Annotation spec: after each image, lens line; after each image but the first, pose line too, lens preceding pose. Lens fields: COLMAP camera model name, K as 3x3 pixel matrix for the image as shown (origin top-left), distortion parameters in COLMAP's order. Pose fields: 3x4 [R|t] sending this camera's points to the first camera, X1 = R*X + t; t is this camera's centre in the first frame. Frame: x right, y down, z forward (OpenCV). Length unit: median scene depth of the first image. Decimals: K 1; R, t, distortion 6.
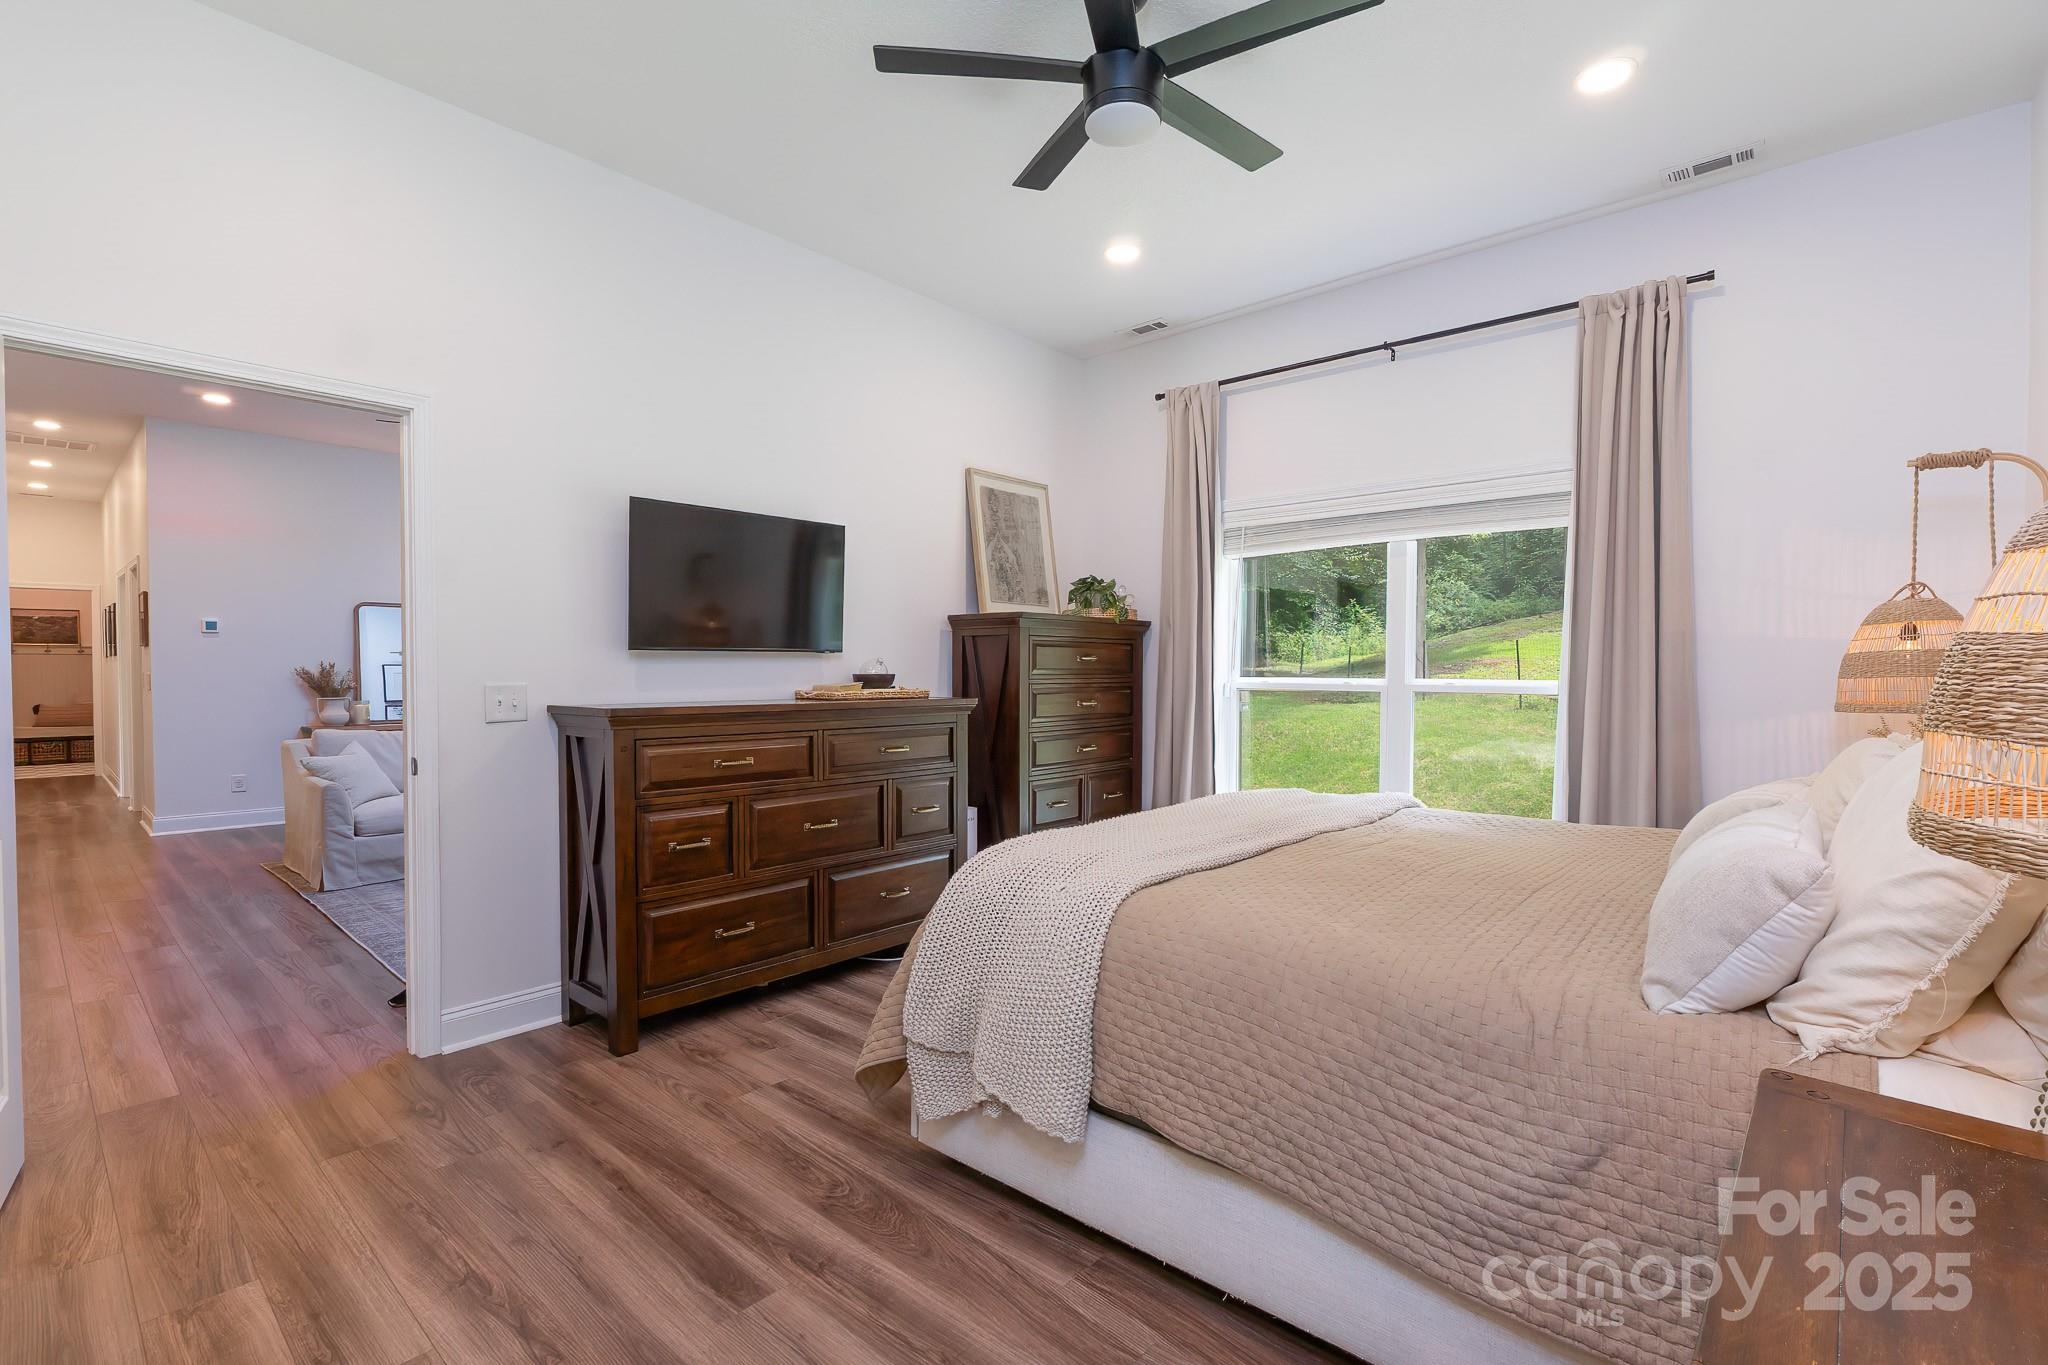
lens RADIAL K [[924.8, 0, 1024.0], [0, 924.8, 682.5], [0, 0, 1]] dist [-0.013306, -0.000011]
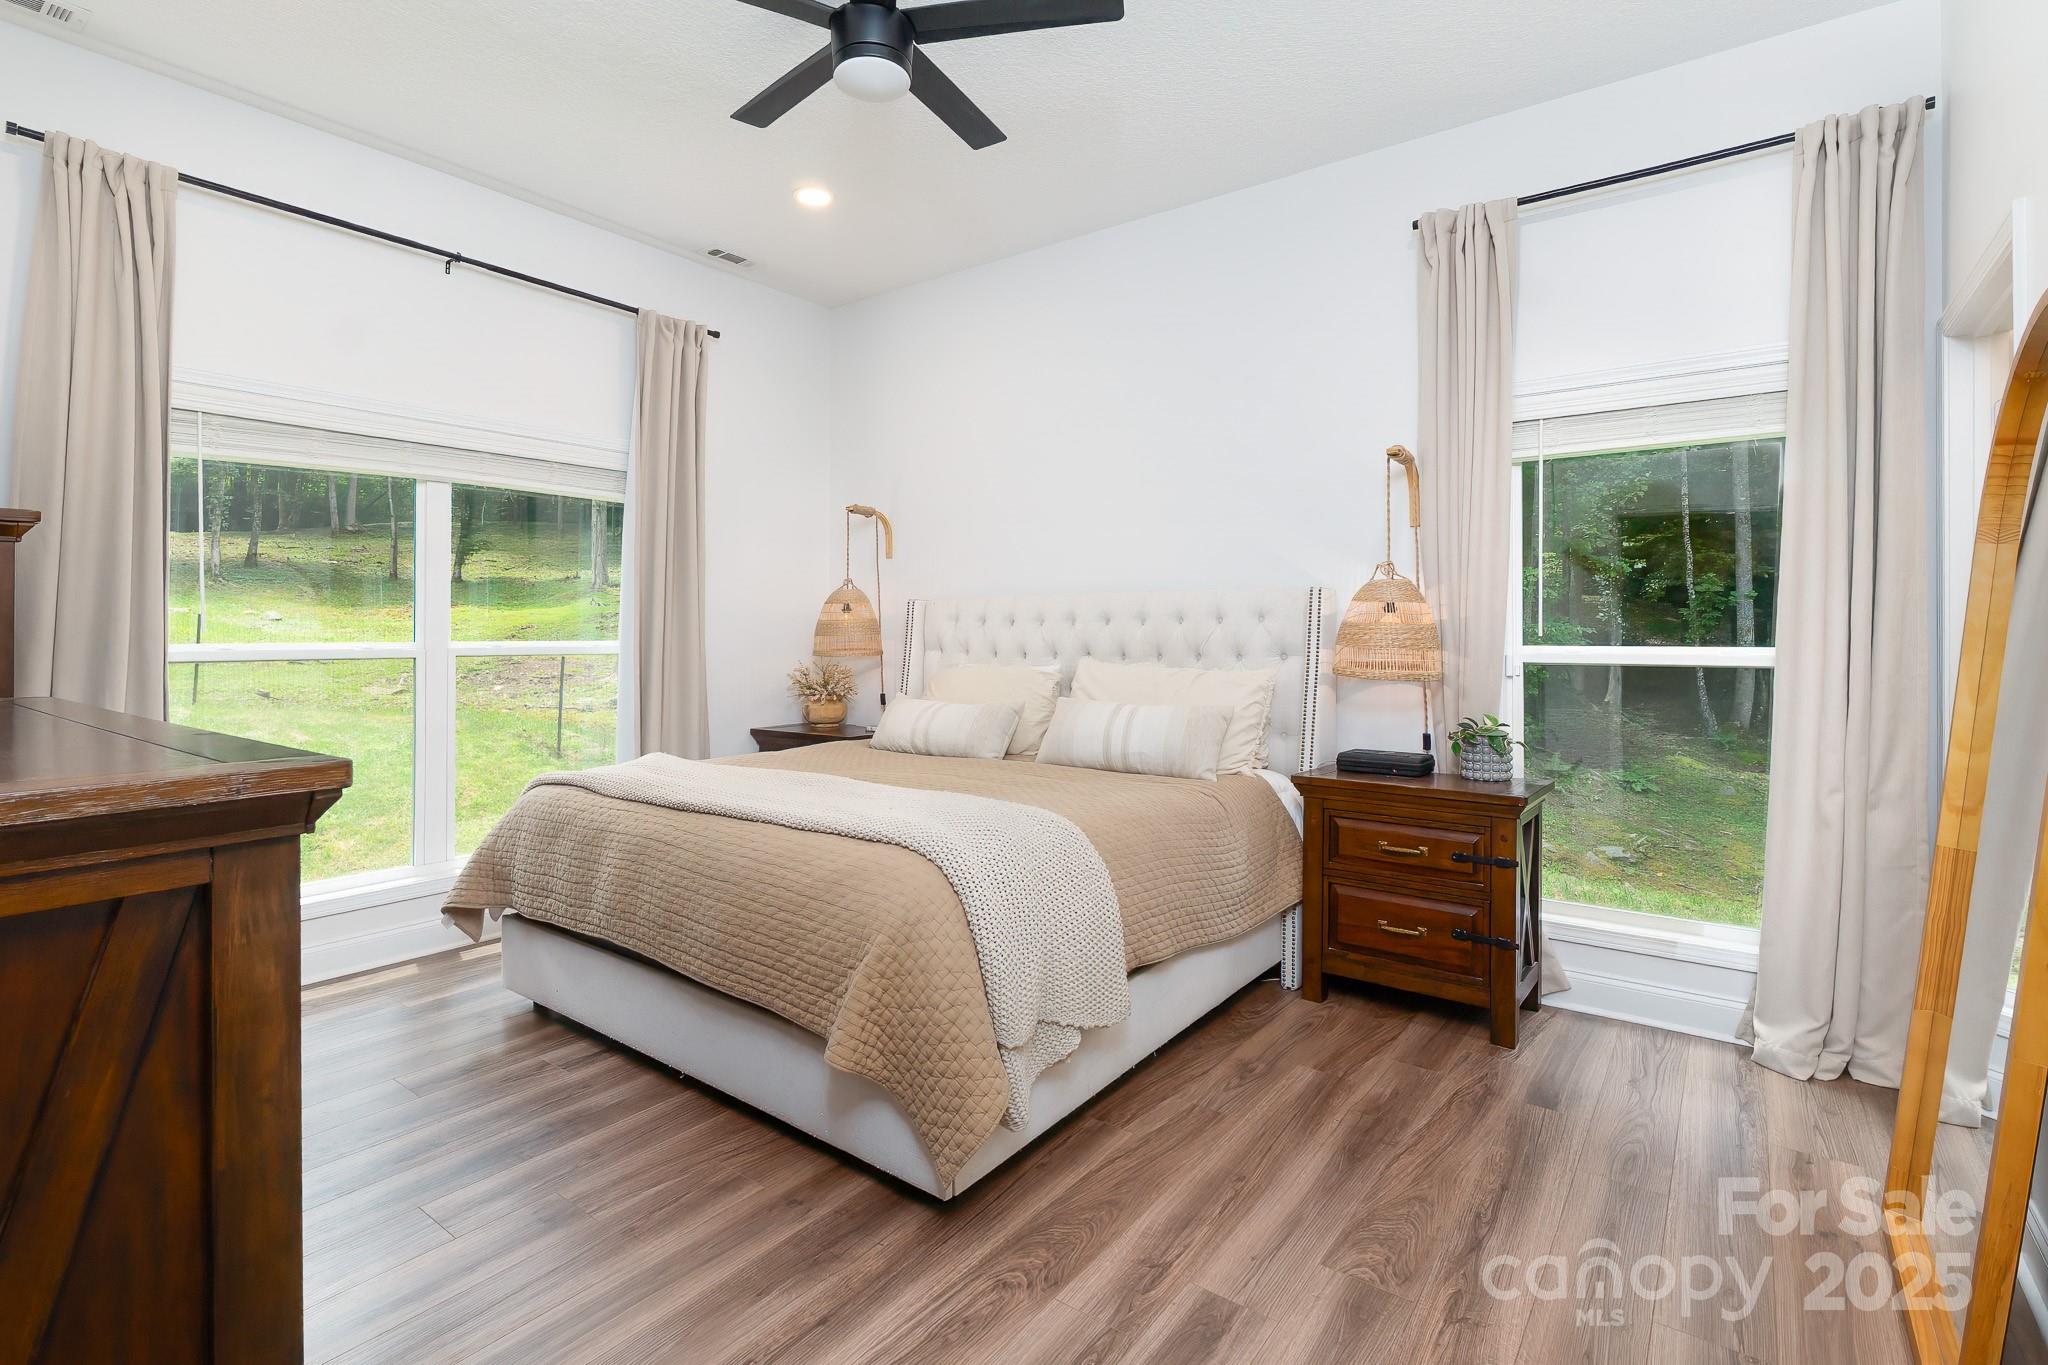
lens RADIAL K [[963.9, 0, 1022.1], [0, 963.9, 619.8], [0, 0, 1]] dist [-0.000946, -0.000115]
pose [[-0.083460, 0.008813, 0.996472, -0.930209], [0.013992, 0.999873, -0.007671, -0.018838], [-0.996413, 0.013302, -0.083573, 0.936055]]
